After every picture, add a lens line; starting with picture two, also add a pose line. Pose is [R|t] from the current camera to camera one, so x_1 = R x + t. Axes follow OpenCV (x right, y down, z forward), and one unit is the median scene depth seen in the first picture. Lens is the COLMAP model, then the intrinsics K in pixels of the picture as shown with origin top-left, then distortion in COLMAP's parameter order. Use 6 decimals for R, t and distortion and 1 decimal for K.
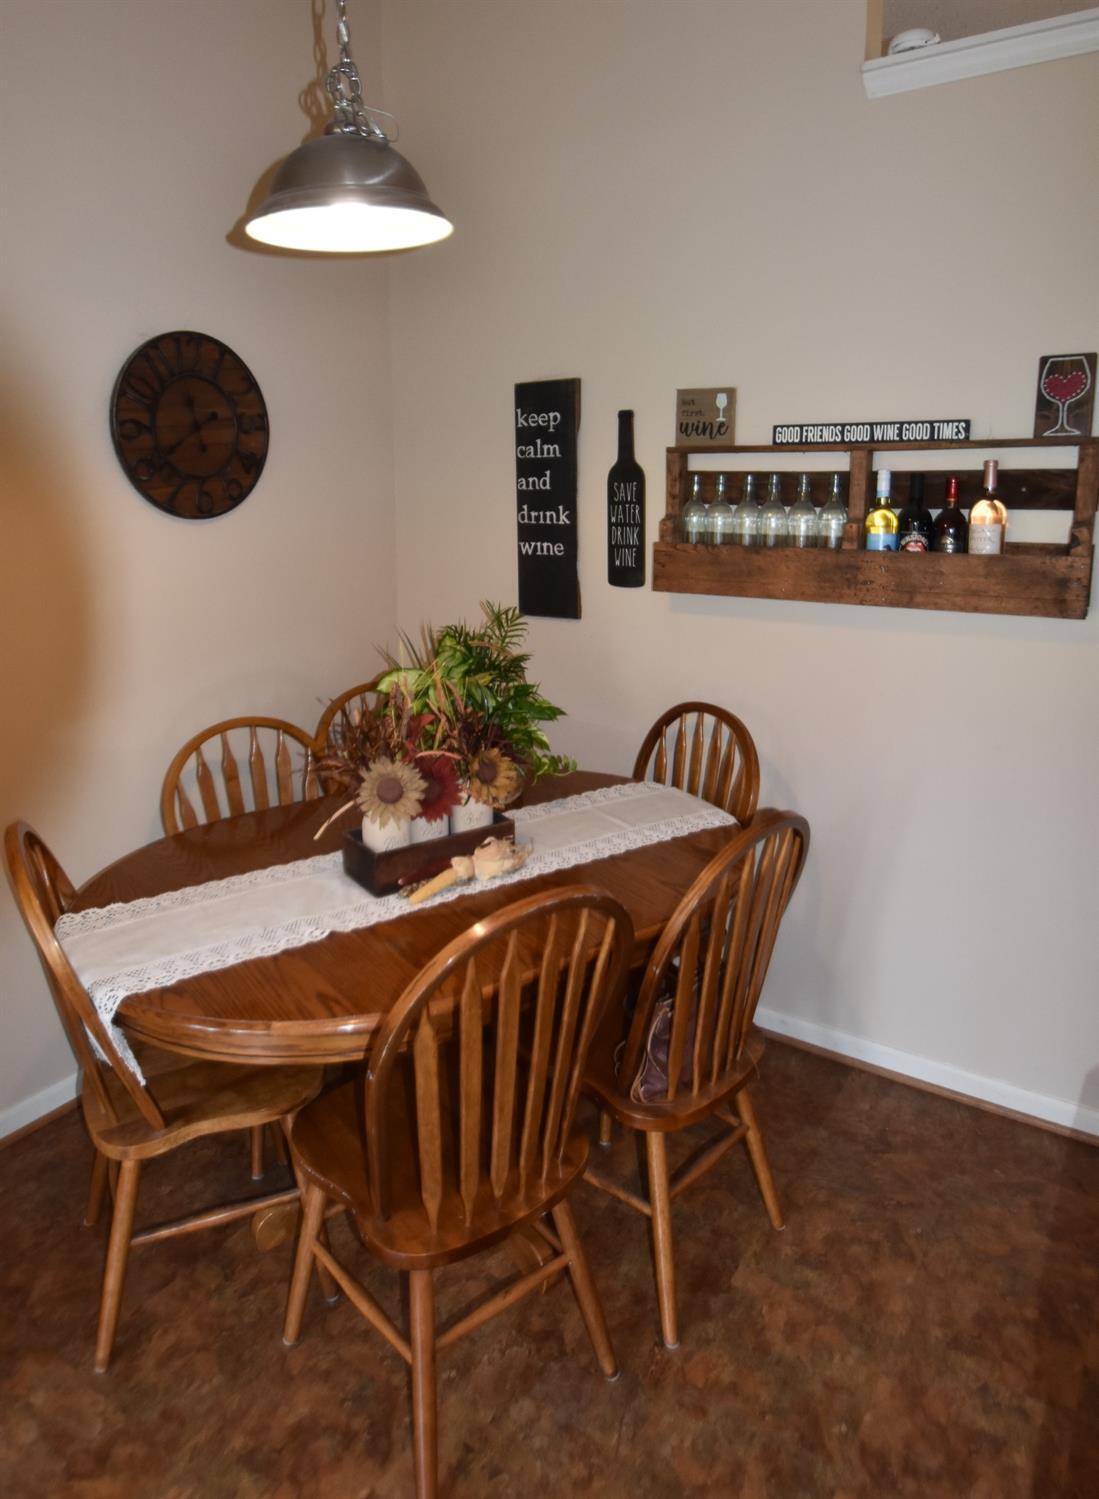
lens RADIAL K [[951.7, 0, 554.8], [0, 951.7, 686.0], [0, 0, 1]] dist [-0.022015, -0.000743]
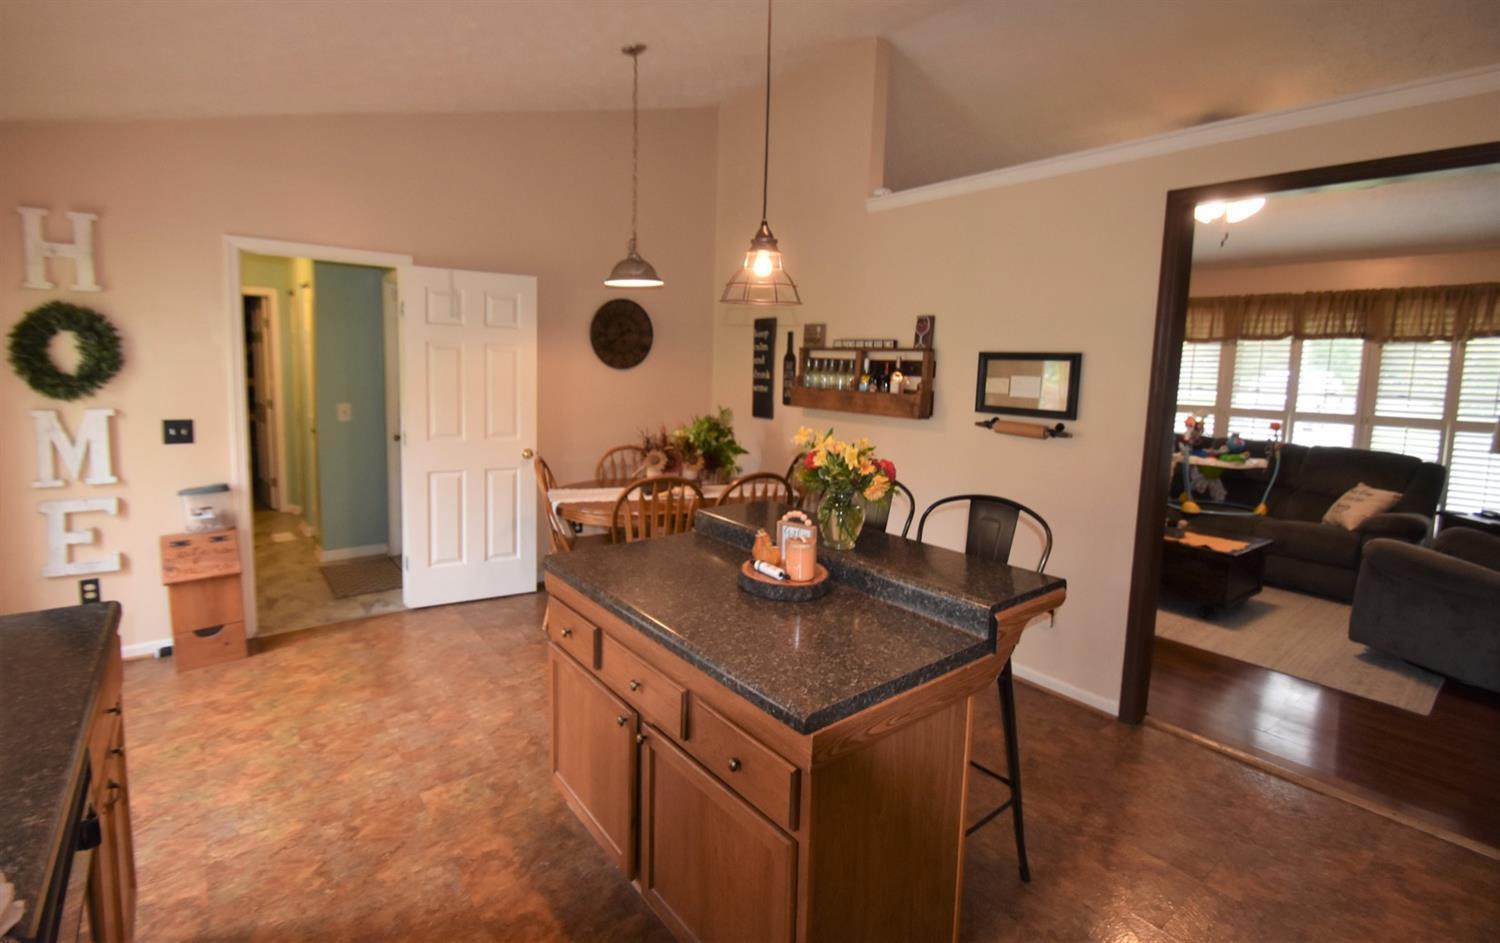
lens RADIAL K [[666.7, 0, 751.8], [0, 666.7, 472.4], [0, 0, 1]] dist [0.000751, -0.000056]
pose [[0.957464, 0.083542, -0.276195, 0.518770], [-0.097875, 0.994454, -0.038501, 0.149975], [0.271447, 0.063896, 0.960330, -0.676774]]
